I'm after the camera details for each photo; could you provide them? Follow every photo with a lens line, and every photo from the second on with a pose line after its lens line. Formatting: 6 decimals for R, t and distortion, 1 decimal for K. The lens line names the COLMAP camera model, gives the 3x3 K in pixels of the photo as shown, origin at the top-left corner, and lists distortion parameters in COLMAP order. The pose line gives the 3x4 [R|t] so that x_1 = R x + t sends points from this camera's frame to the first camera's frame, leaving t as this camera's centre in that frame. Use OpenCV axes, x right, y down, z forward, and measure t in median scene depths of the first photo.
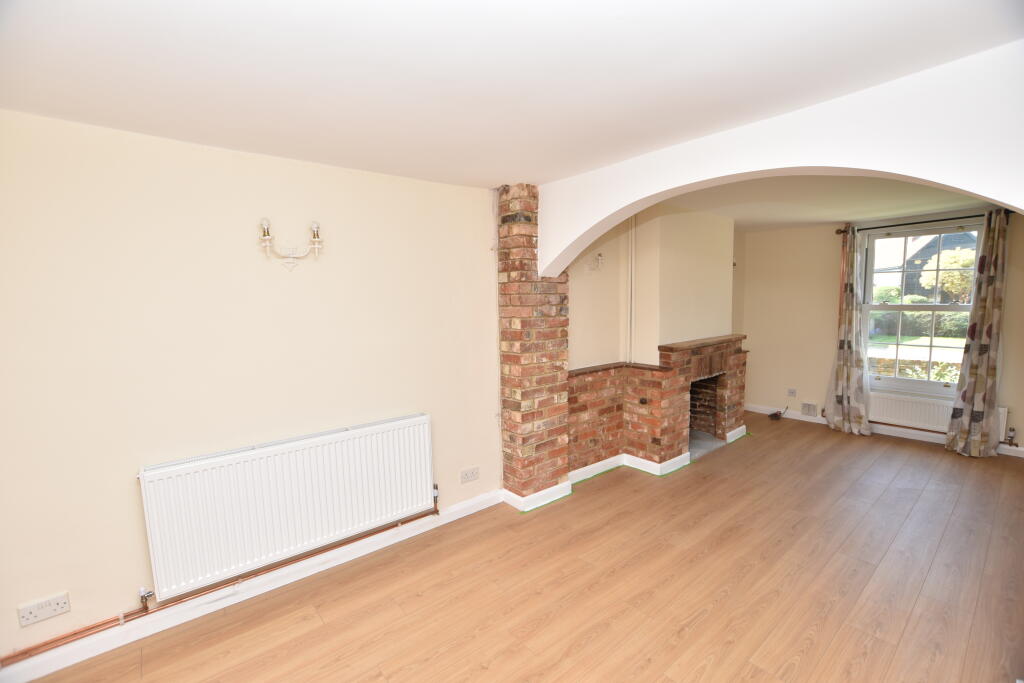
lens RADIAL K [[448.5, 0, 512.7], [0, 448.5, 347.3], [0, 0, 1]] dist [-0.029488, 0.001153]
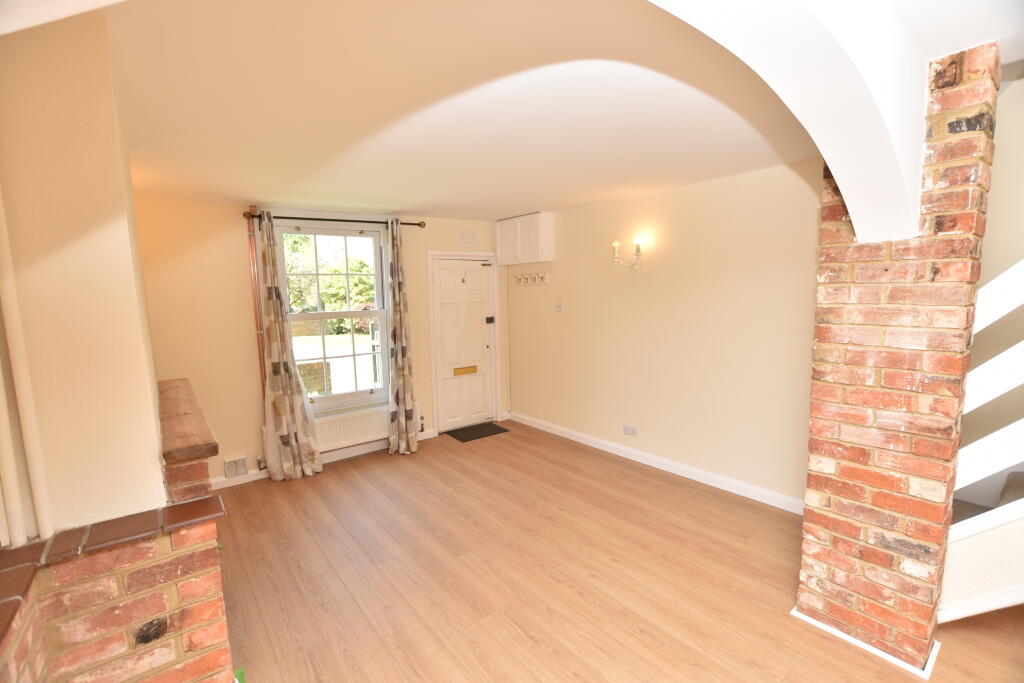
lens RADIAL K [[448.5, 0, 512.7], [0, 448.5, 347.3], [0, 0, 1]] dist [-0.029488, 0.001153]
pose [[0.022126, -0.102677, 0.994469, 0.006918], [0.133692, 0.986082, 0.098837, -0.070424], [-0.990776, 0.130765, 0.035546, 0.638100]]
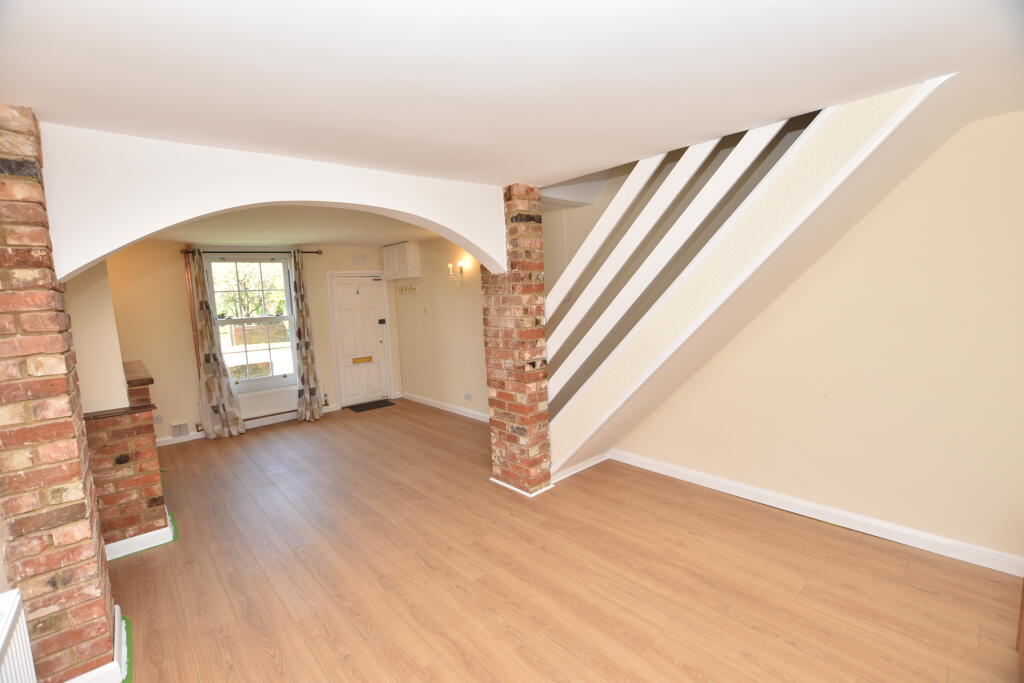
lens RADIAL K [[448.5, 0, 512.7], [0, 448.5, 347.3], [0, 0, 1]] dist [-0.029488, 0.001153]
pose [[-0.037300, -0.095296, 0.994750, -0.382153], [0.154618, 0.982905, 0.099959, -0.028498], [-0.987270, 0.157535, -0.021928, 0.326649]]
